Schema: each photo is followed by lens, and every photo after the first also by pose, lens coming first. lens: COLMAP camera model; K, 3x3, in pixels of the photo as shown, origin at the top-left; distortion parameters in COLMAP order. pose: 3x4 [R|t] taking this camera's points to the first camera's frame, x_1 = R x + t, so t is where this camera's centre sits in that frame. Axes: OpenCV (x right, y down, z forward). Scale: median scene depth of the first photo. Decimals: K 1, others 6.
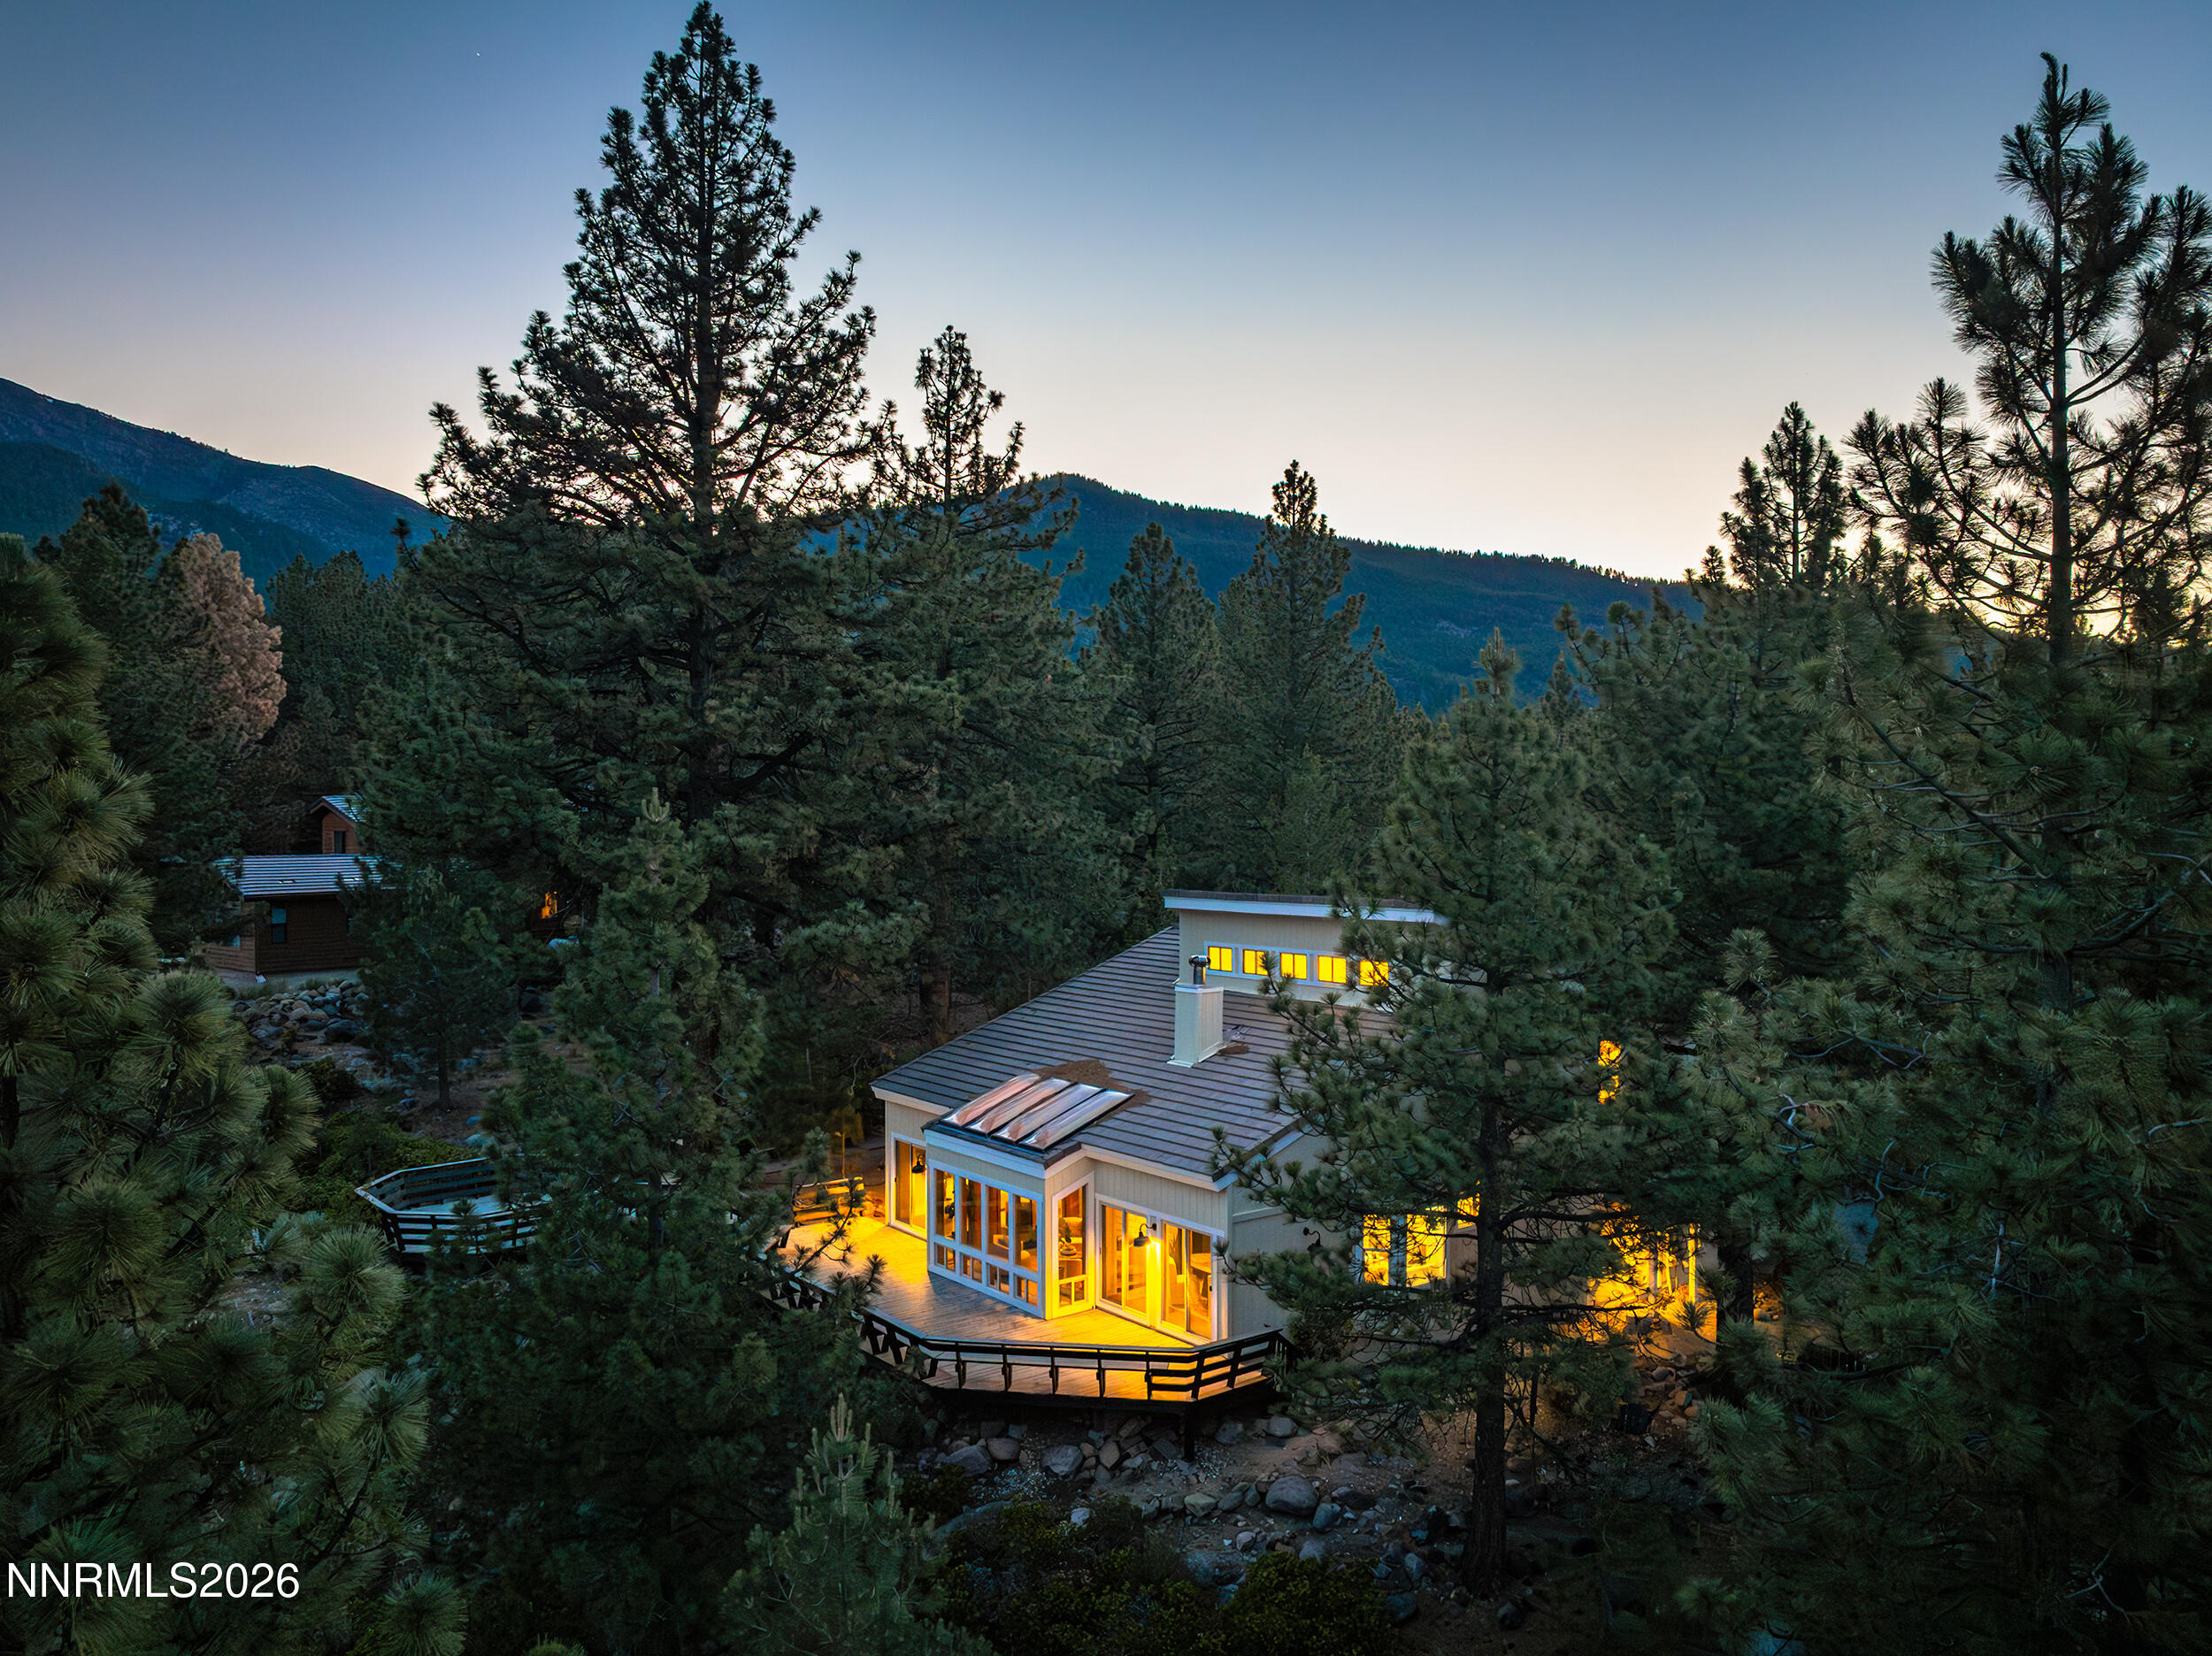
lens RADIAL K [[1530.2, 0, 1105.9], [0, 1530.2, 834.6], [0, 0, 1]] dist [-0.032876, 0.000254]
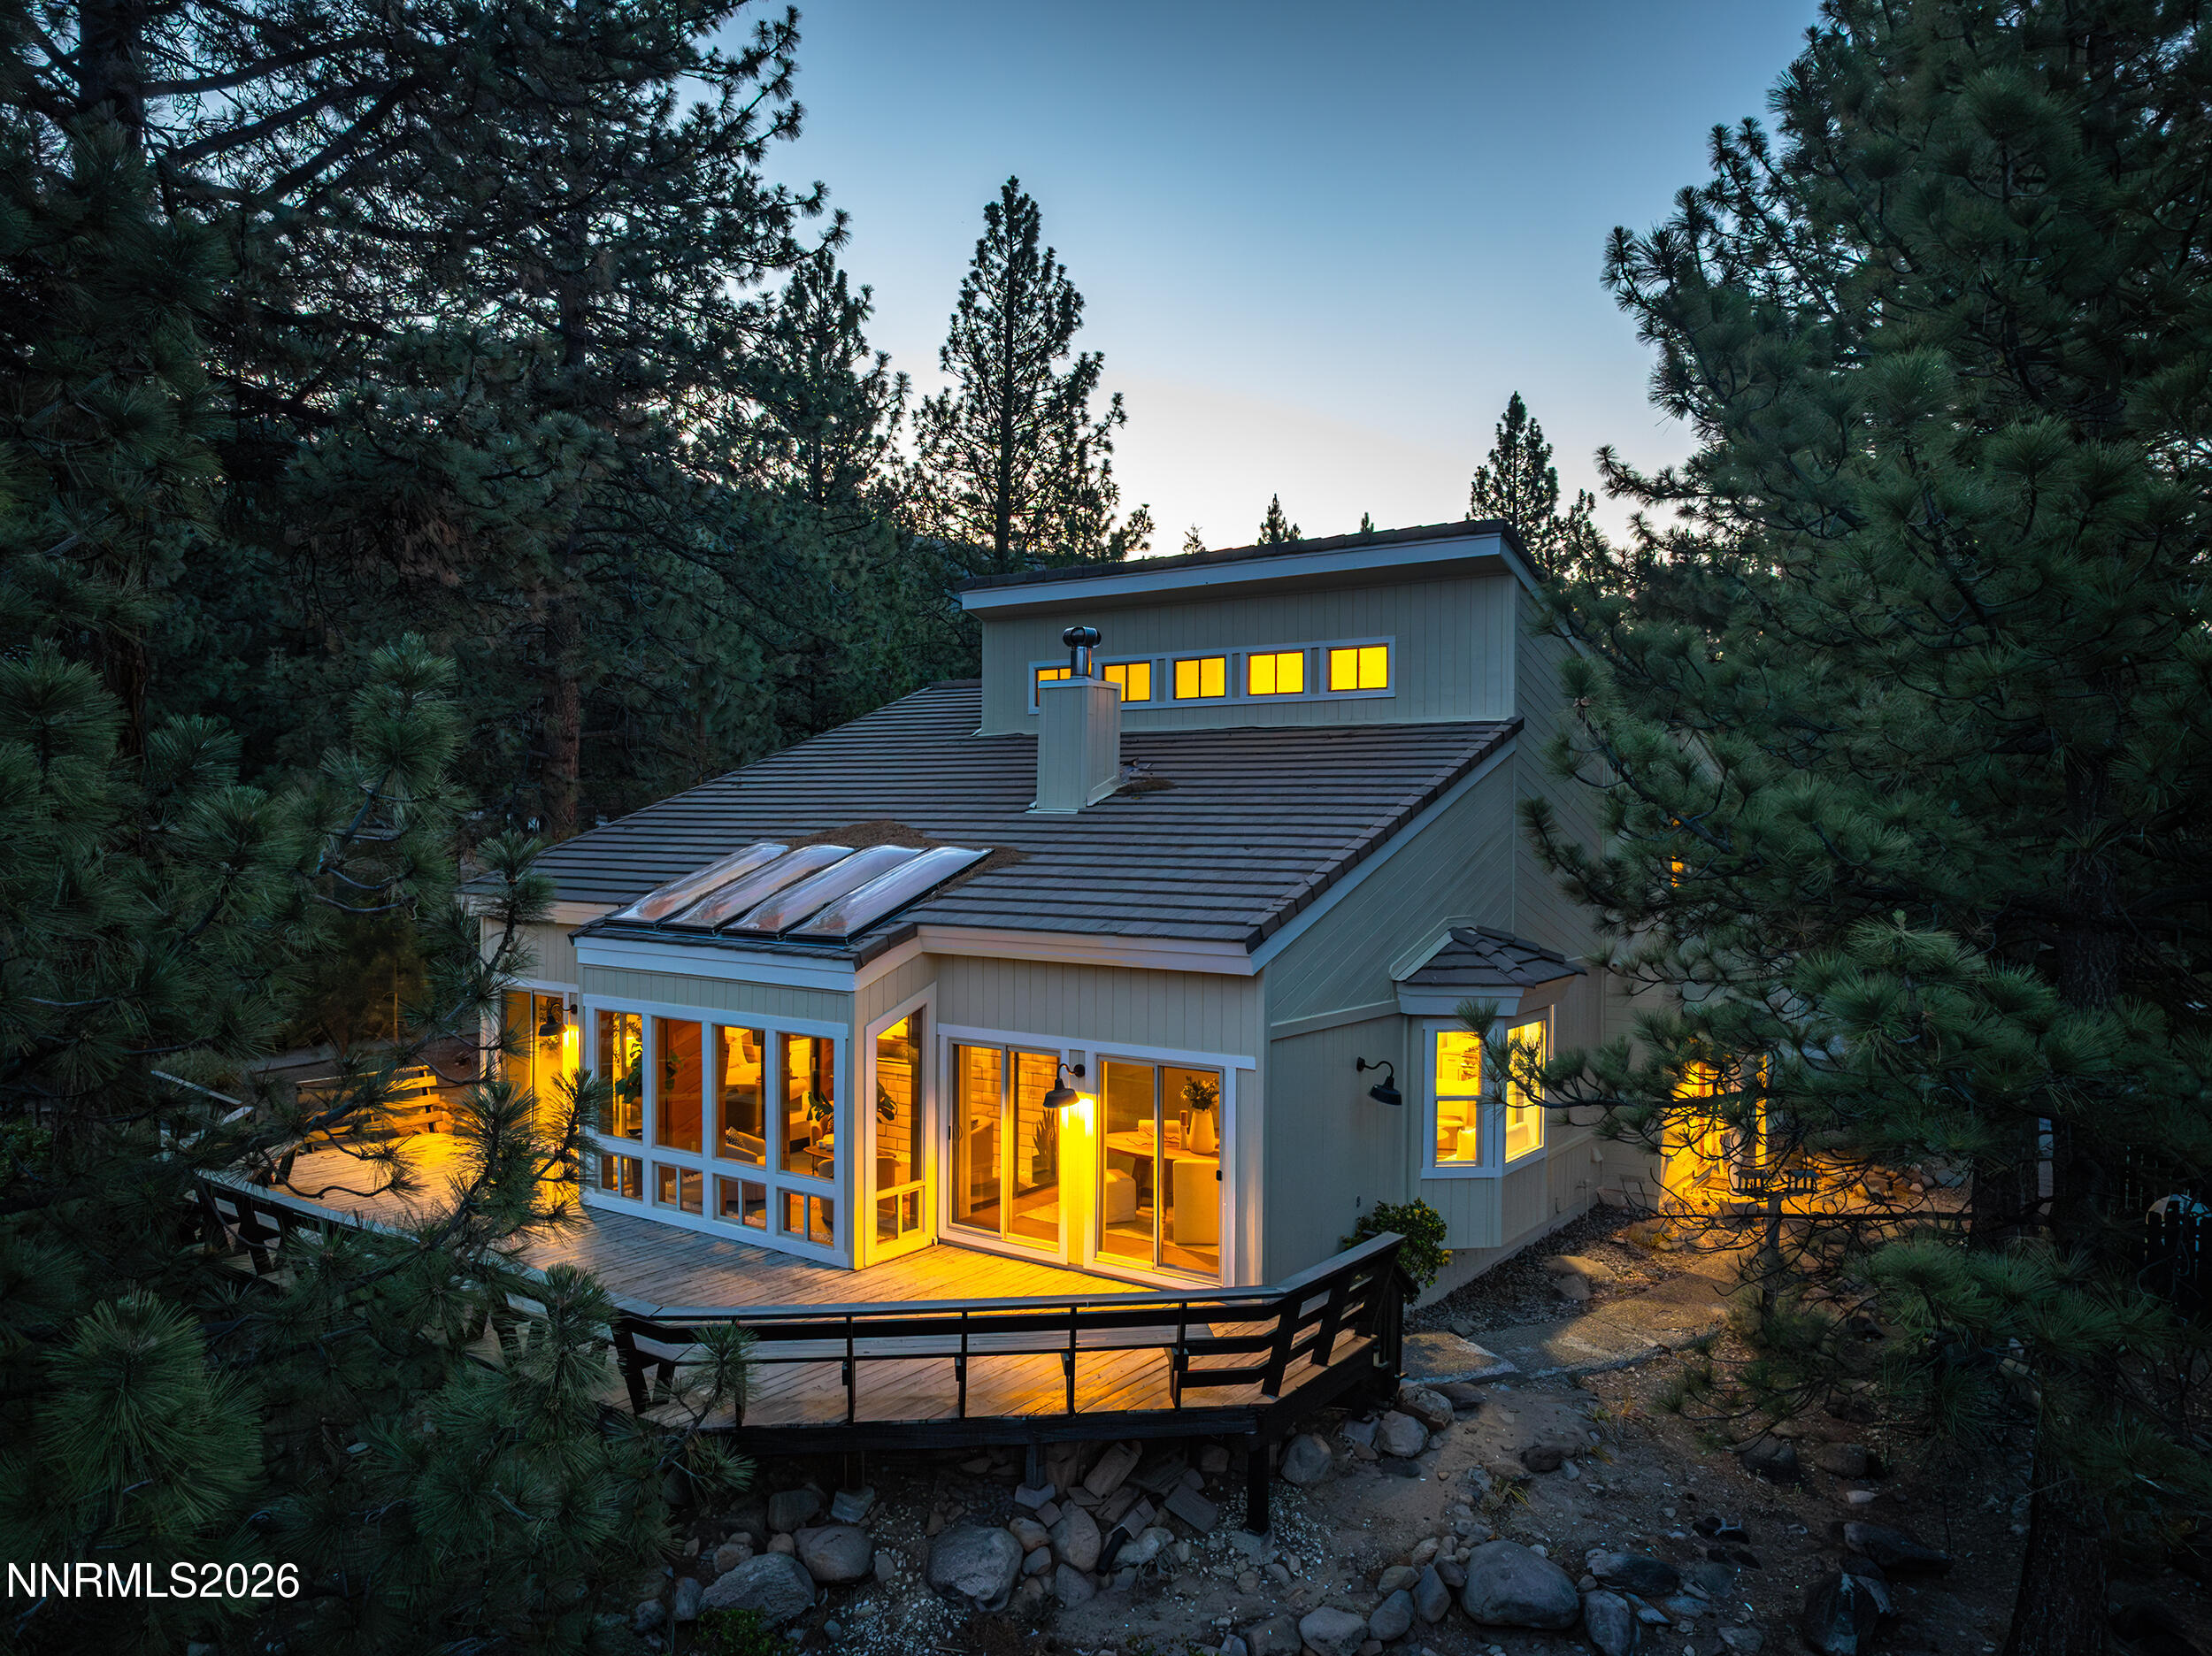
lens RADIAL K [[1530.2, 0, 1105.9], [0, 1530.2, 834.6], [0, 0, 1]] dist [-0.032876, 0.000254]
pose [[0.957855, 0.005247, 0.287203, -0.118946], [-0.007883, 0.999937, 0.008024, 0.190644], [-0.287143, -0.009950, 0.957836, 0.555965]]
